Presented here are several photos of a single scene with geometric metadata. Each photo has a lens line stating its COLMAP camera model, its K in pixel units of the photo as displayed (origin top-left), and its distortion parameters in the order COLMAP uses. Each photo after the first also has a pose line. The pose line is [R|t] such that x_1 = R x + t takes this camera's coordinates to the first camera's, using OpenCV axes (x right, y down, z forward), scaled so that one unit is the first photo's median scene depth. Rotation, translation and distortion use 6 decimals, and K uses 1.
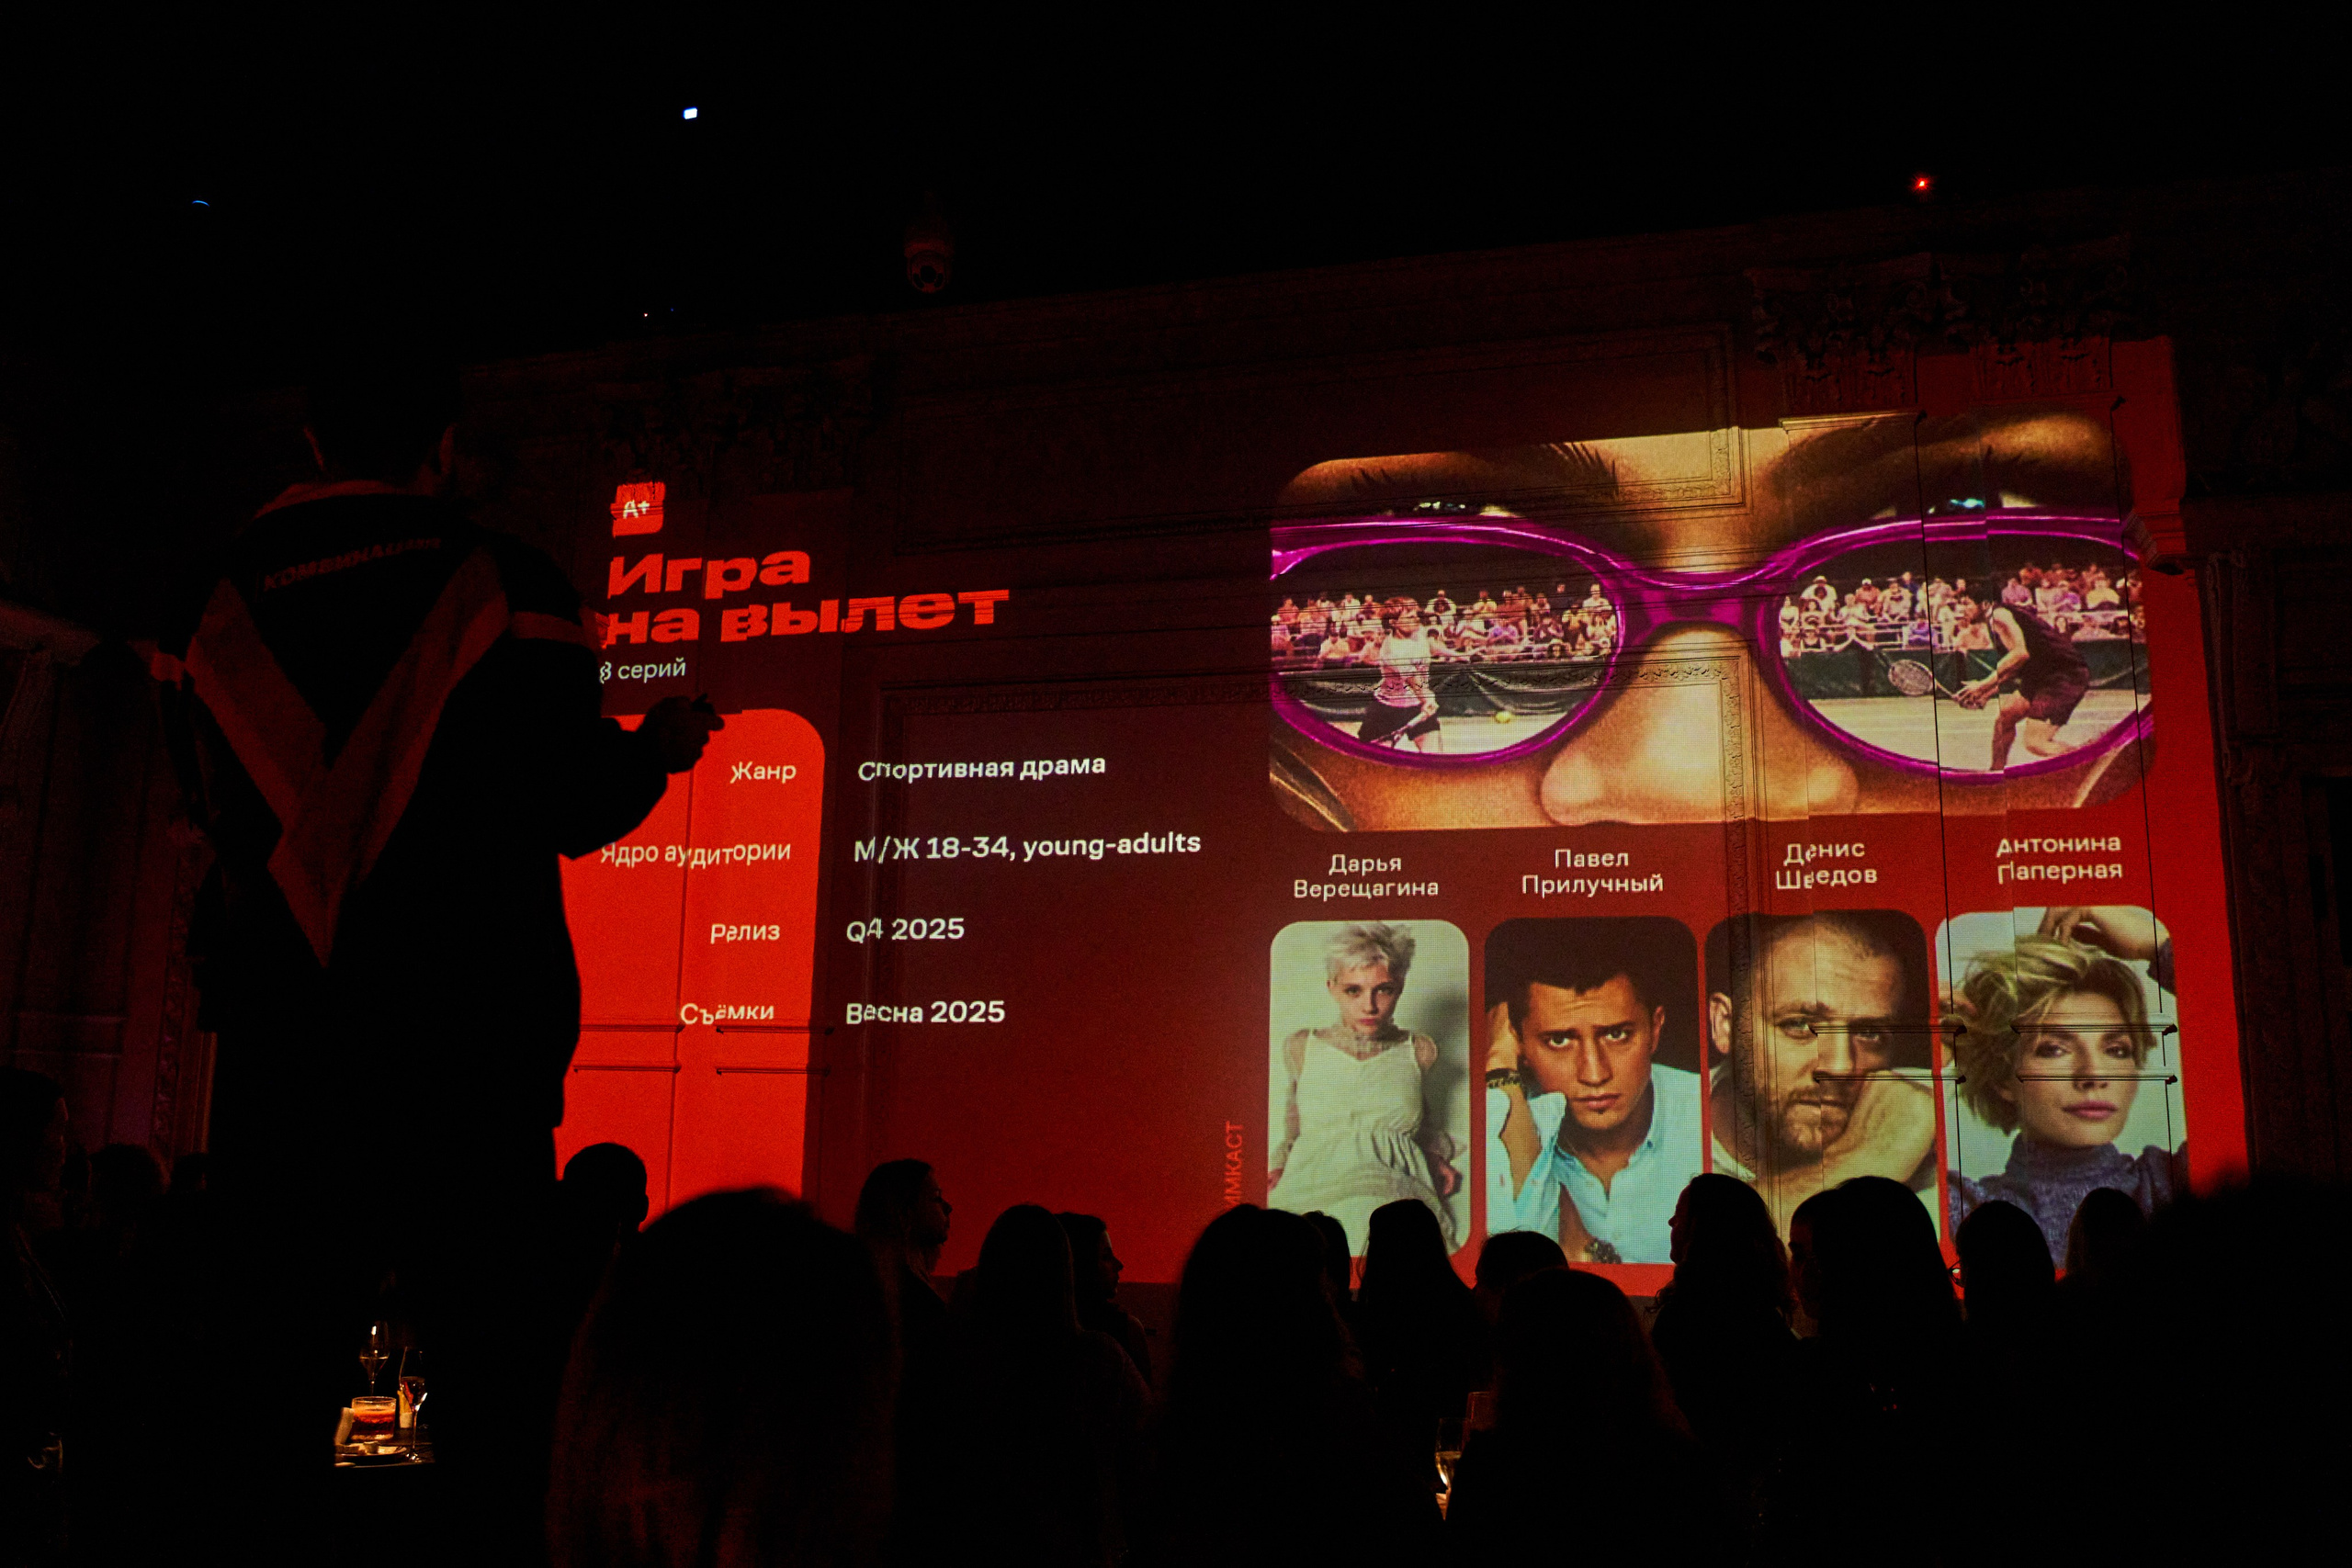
lens RADIAL K [[1899.0, 0, 1152.9], [0, 1899.0, 785.1], [0, 0, 1]] dist [-0.112511, 0.085559]
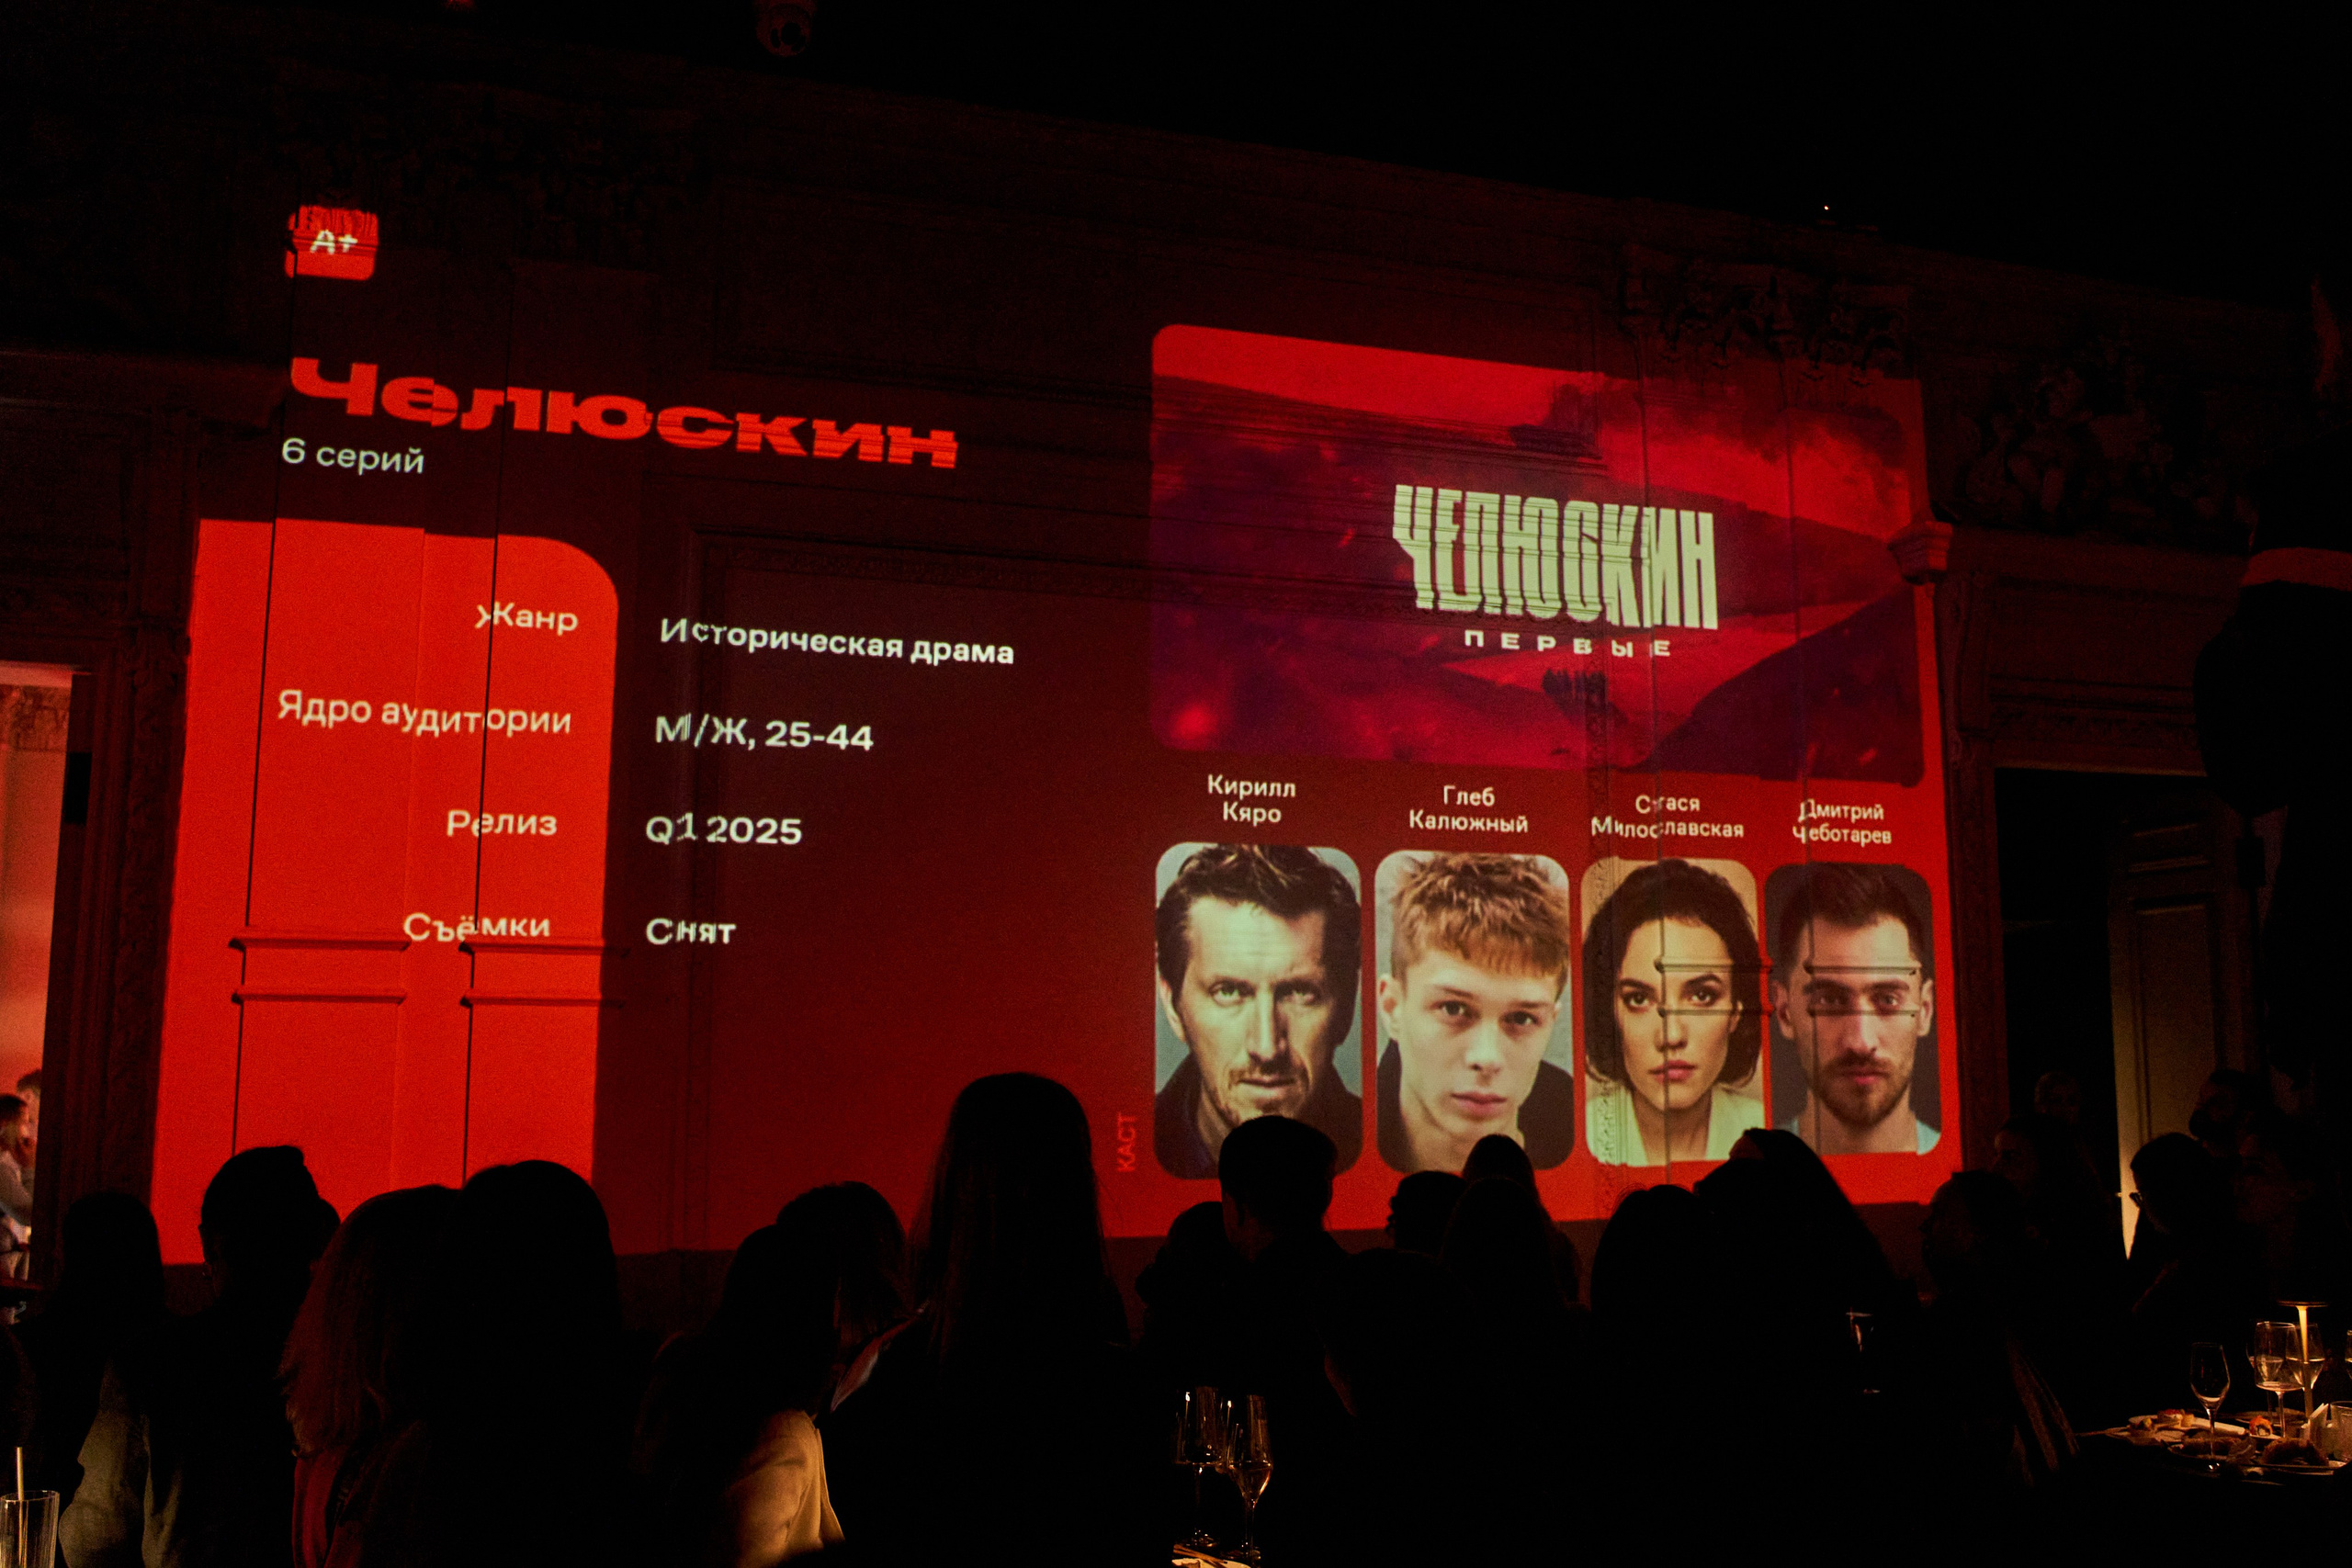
lens RADIAL K [[1899.0, 0, 1152.9], [0, 1899.0, 785.1], [0, 0, 1]] dist [-0.112511, 0.085559]
pose [[0.840220, 0.058134, 0.539121, -0.413687], [-0.087888, 0.995690, 0.029608, 0.016540], [-0.535076, -0.072259, 0.841708, 0.215462]]
